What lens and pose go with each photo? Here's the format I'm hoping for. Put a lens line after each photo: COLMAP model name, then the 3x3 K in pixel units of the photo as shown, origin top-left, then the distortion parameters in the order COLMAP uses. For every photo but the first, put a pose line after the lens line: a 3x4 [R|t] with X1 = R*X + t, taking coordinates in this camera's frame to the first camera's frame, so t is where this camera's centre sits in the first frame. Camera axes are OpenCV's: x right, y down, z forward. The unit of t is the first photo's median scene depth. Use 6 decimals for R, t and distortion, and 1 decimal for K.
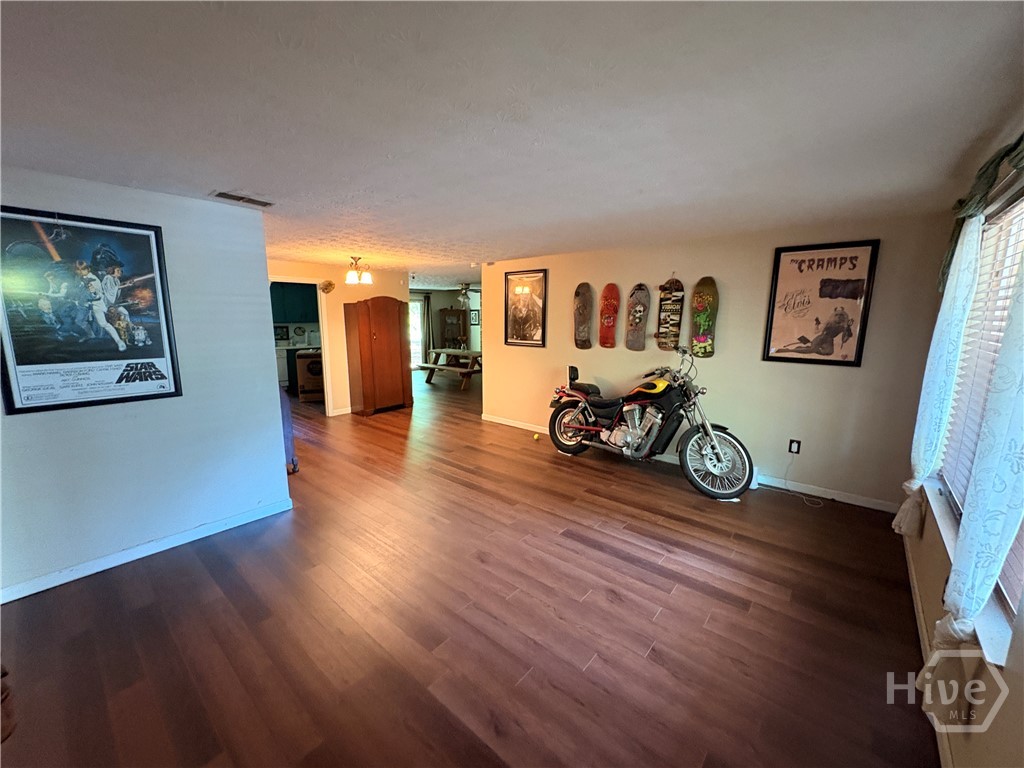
lens RADIAL K [[407.4, 0, 511.8], [0, 407.4, 384.9], [0, 0, 1]] dist [0.002666, -0.000676]
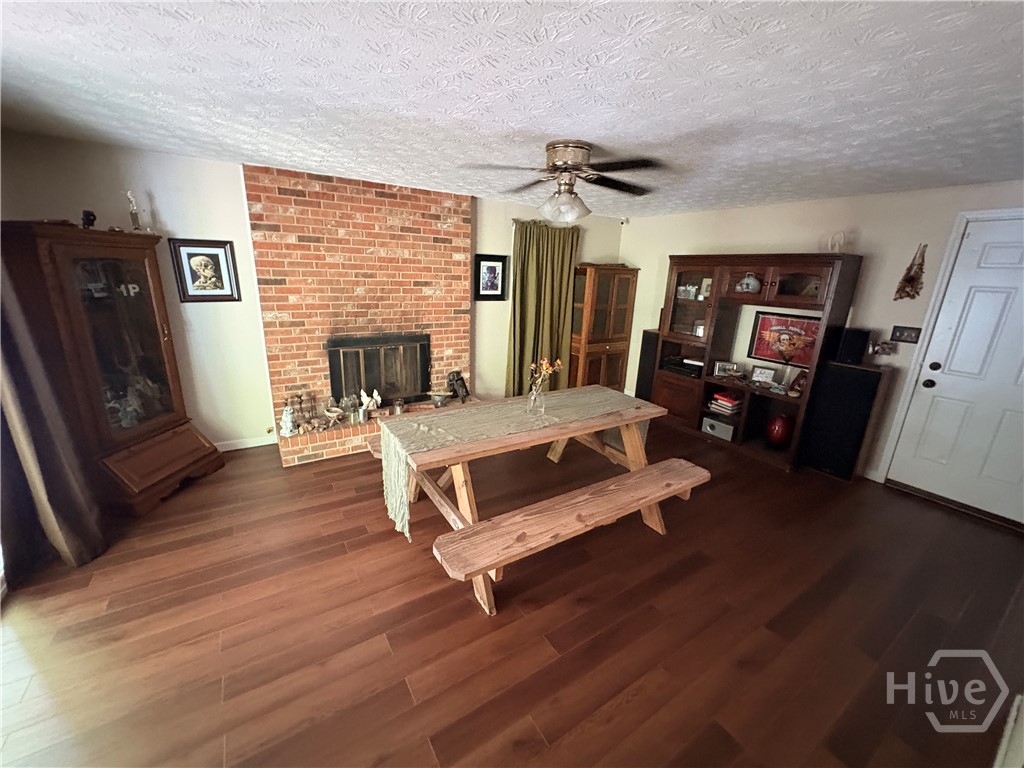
lens RADIAL K [[407.4, 0, 511.4], [0, 407.4, 385.4], [0, 0, 1]] dist [0.002666, -0.000676]
pose [[0.290204, -0.256337, 0.921994, -0.291919], [0.123626, 0.965425, 0.229500, -0.131008], [-0.948946, 0.047380, 0.311860, 0.740539]]
